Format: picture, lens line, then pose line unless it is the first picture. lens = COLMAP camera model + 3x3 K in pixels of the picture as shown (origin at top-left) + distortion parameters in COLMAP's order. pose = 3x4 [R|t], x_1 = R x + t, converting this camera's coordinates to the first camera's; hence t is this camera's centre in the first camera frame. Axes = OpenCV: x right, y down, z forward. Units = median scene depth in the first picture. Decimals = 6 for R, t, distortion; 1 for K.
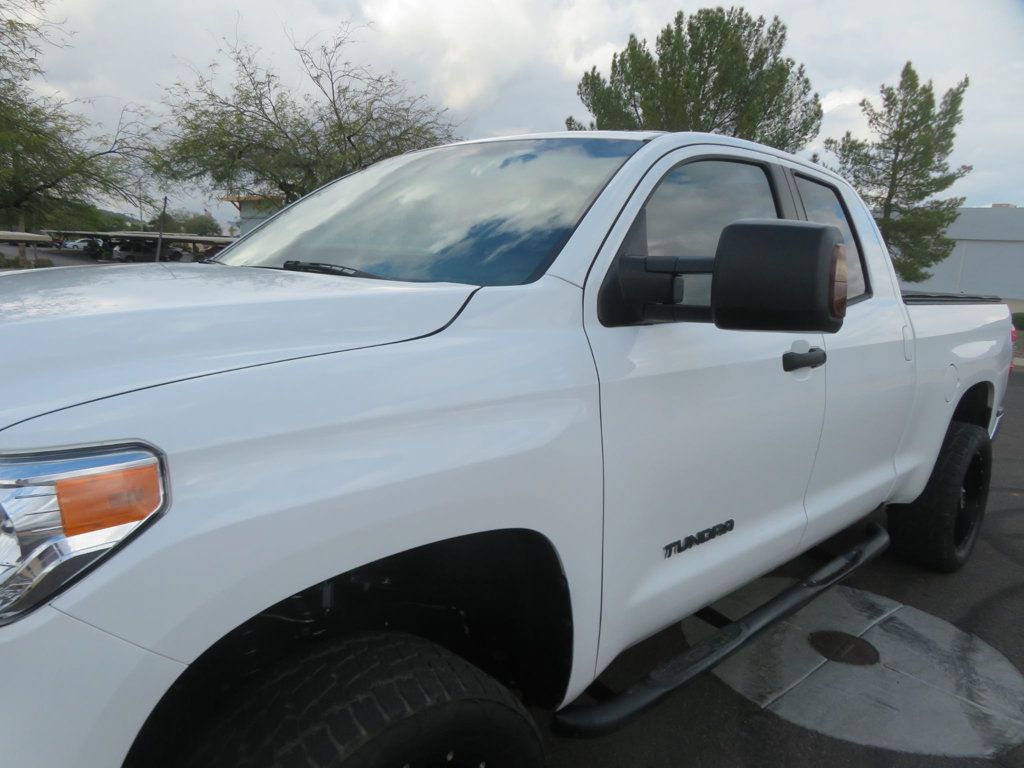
lens RADIAL K [[742.8, 0, 511.6], [0, 742.8, 387.9], [0, 0, 1]] dist [-0.004376, 0.009184]
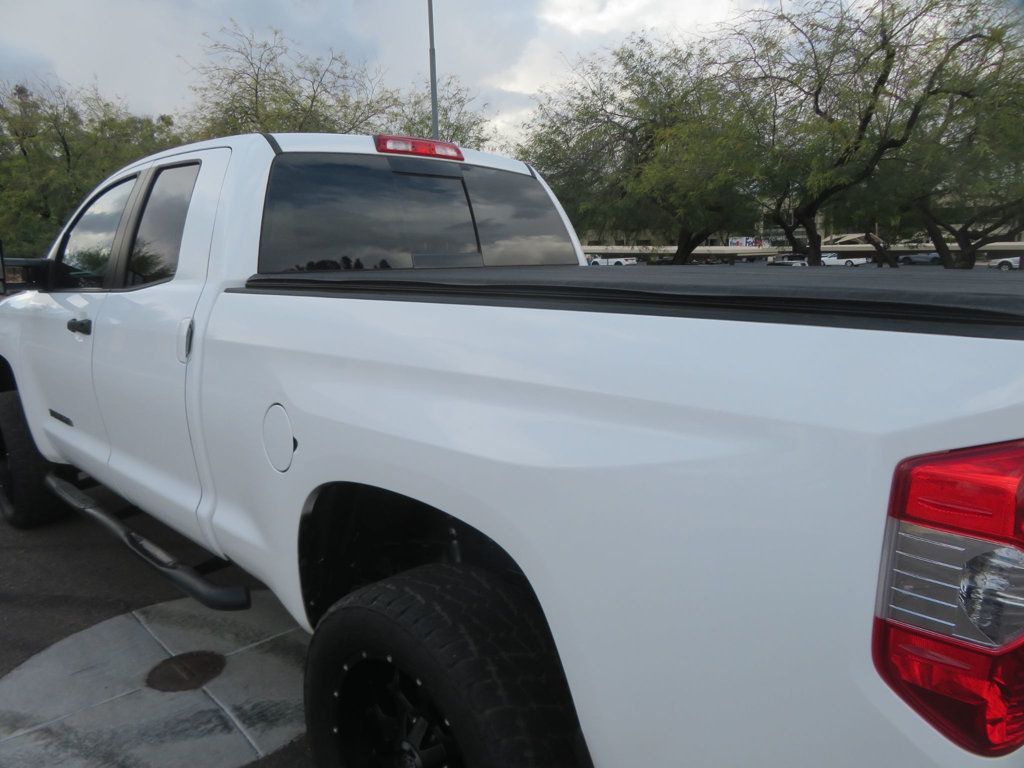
lens RADIAL K [[742.8, 0, 514.1], [0, 742.8, 386.9], [0, 0, 1]] dist [-0.004376, 0.009184]
pose [[0.000881, 0.126793, -0.991929, 0.368372], [-0.154265, 0.980073, 0.125140, -0.046112], [0.988029, 0.152910, 0.020423, 0.374976]]
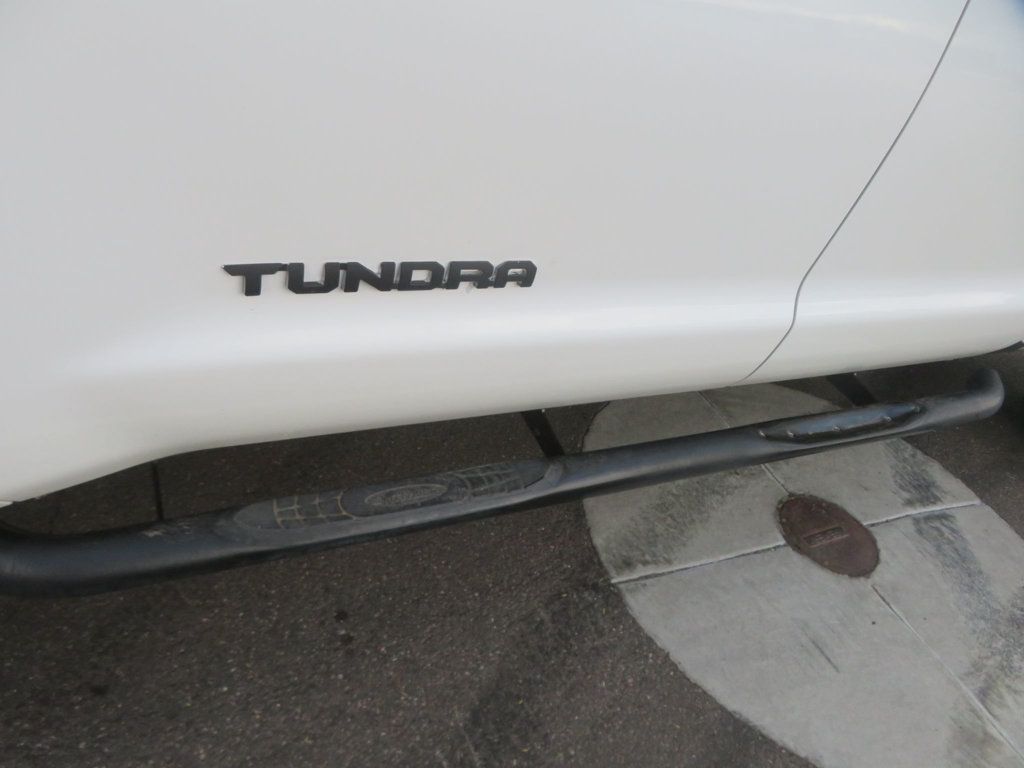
lens RADIAL K [[742.8, 0, 499.9], [0, 742.8, 379.6], [0, 0, 1]] dist [-0.004376, 0.009184]
pose [[0.929075, 0.328141, -0.170713, 0.073057], [-0.235207, 0.880295, 0.412017, 0.012993], [0.285477, -0.342642, 0.895042, 0.117140]]
